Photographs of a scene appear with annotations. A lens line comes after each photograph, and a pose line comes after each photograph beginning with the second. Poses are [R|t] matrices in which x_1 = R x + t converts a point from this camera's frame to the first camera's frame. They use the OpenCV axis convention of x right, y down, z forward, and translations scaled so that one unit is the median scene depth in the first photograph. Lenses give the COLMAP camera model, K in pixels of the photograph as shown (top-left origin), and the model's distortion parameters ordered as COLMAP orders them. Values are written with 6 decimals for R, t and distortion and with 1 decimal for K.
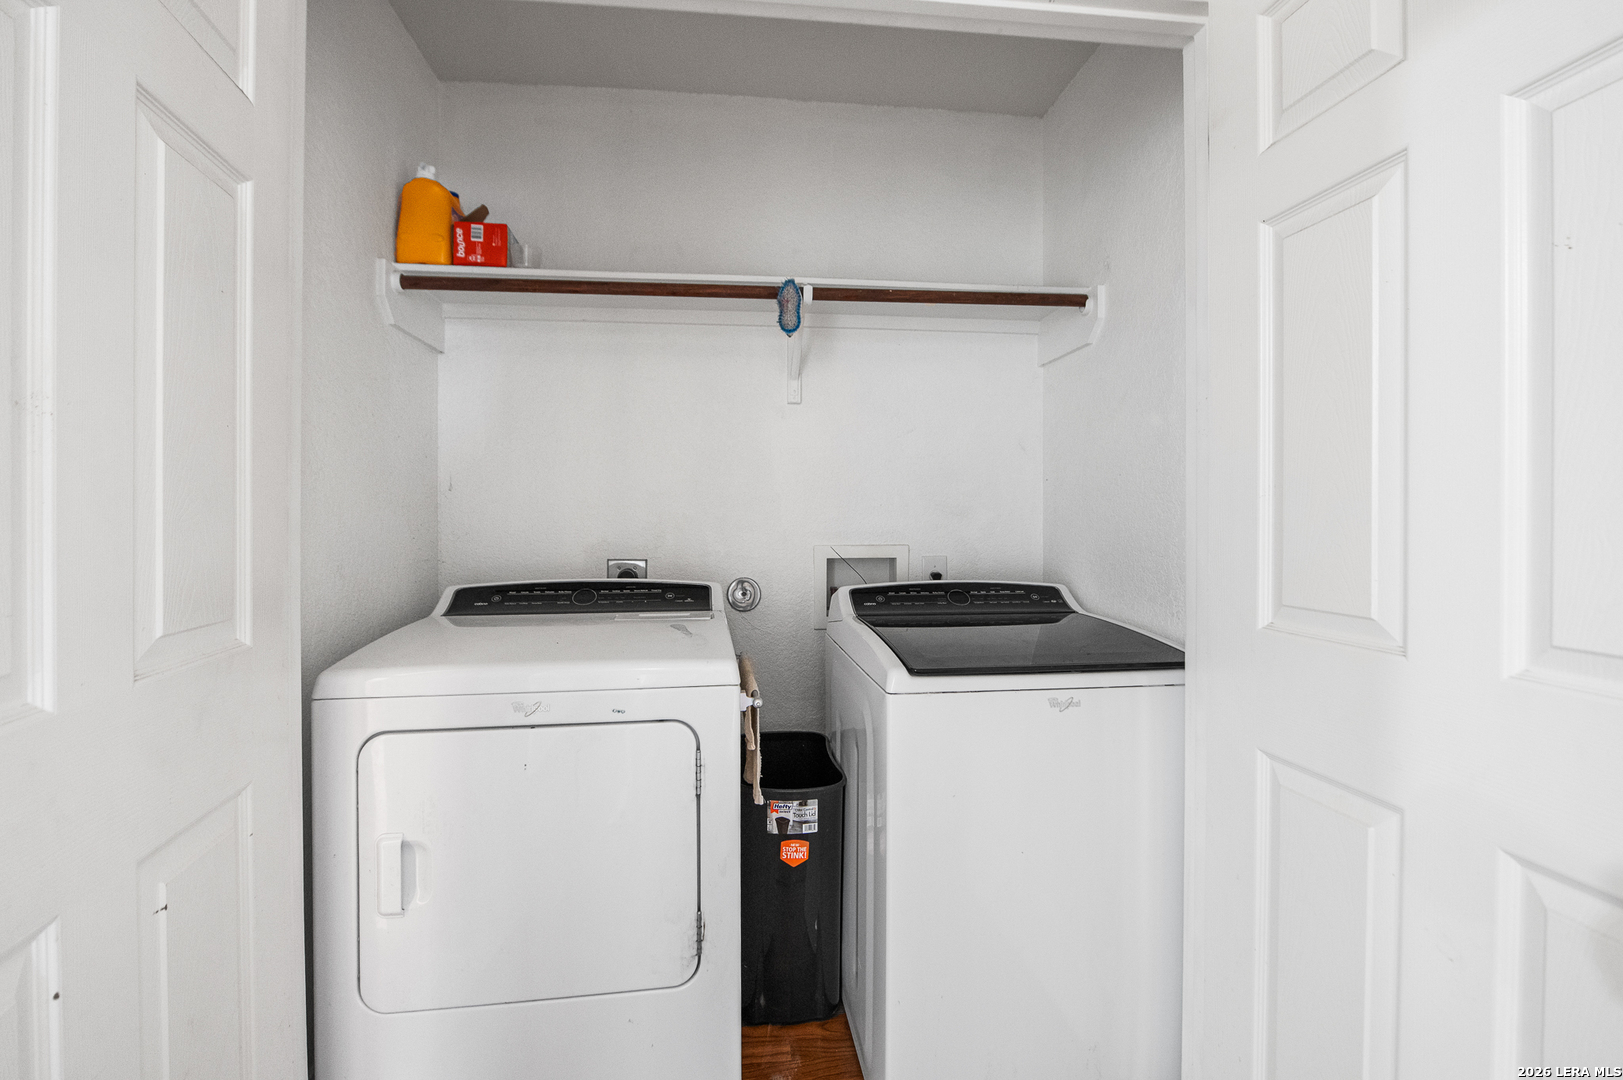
lens RADIAL K [[679.9, 0, 812.5], [0, 679.9, 527.8], [0, 0, 1]] dist [-0.006288, -0.001536]
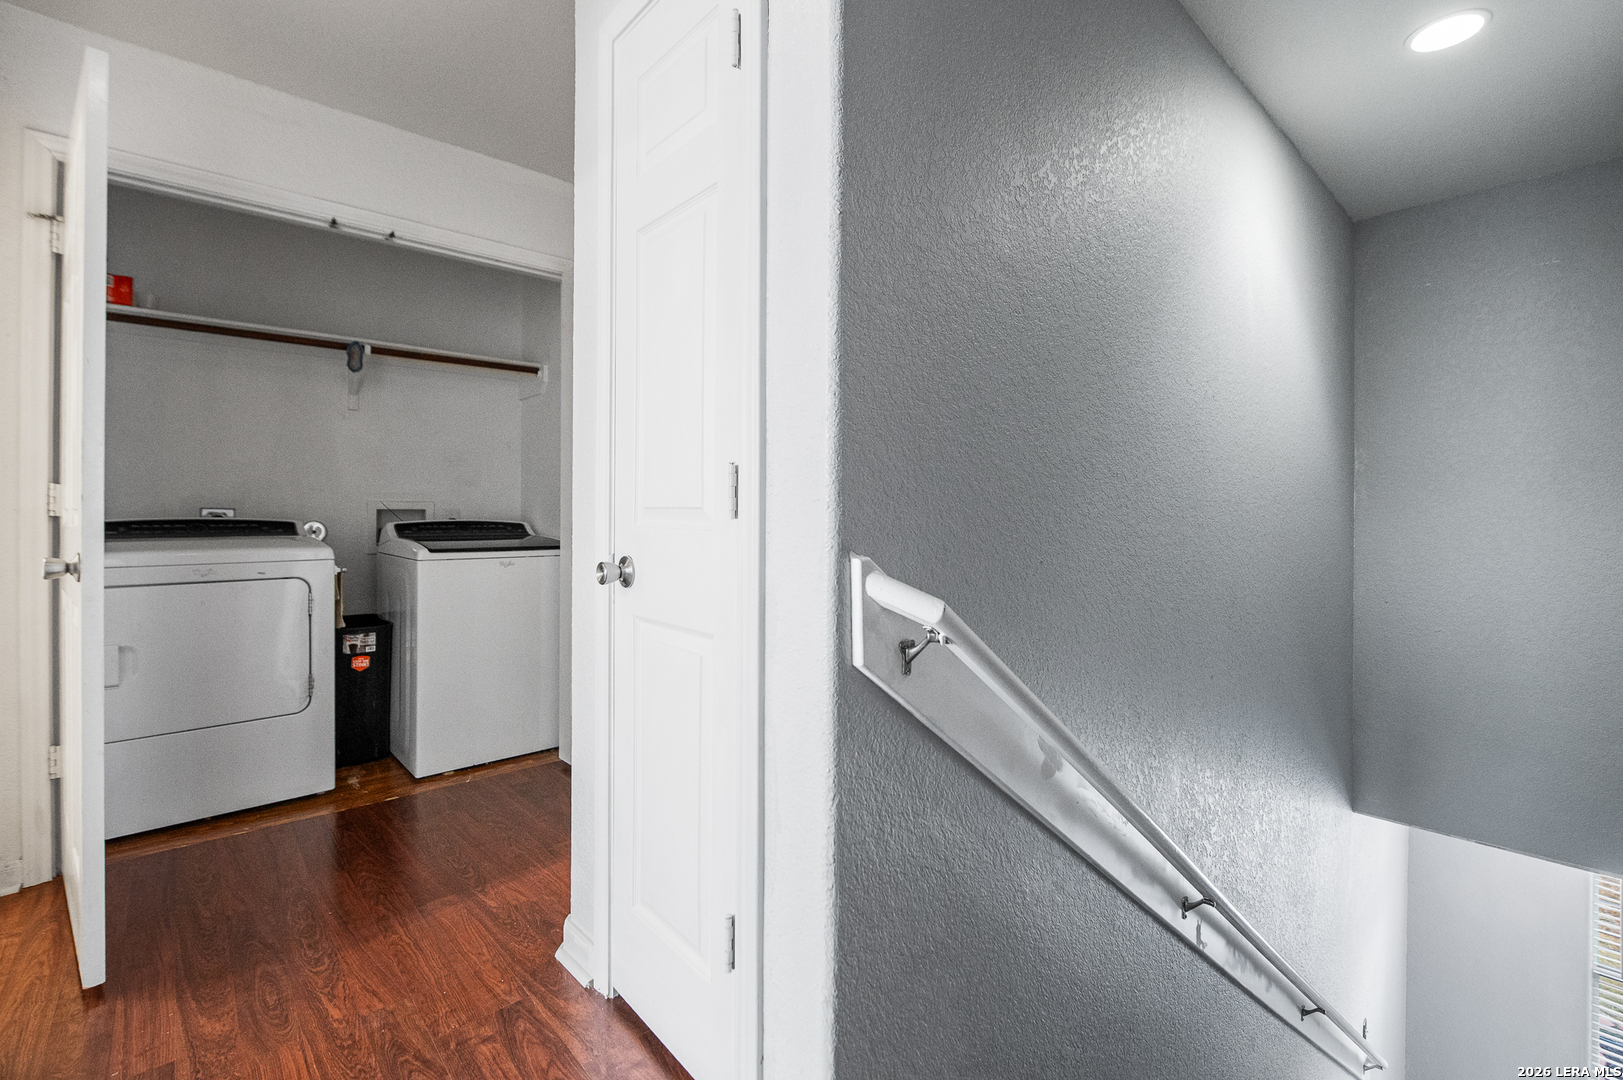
lens RADIAL K [[679.9, 0, 778.9], [0, 679.9, 508.9], [0, 0, 1]] dist [-0.006288, -0.001536]
pose [[0.832080, 0.005007, 0.554634, -0.100882], [0.003996, 0.999879, -0.015021, 0.094635], [-0.554642, 0.014715, 0.831959, -1.108209]]
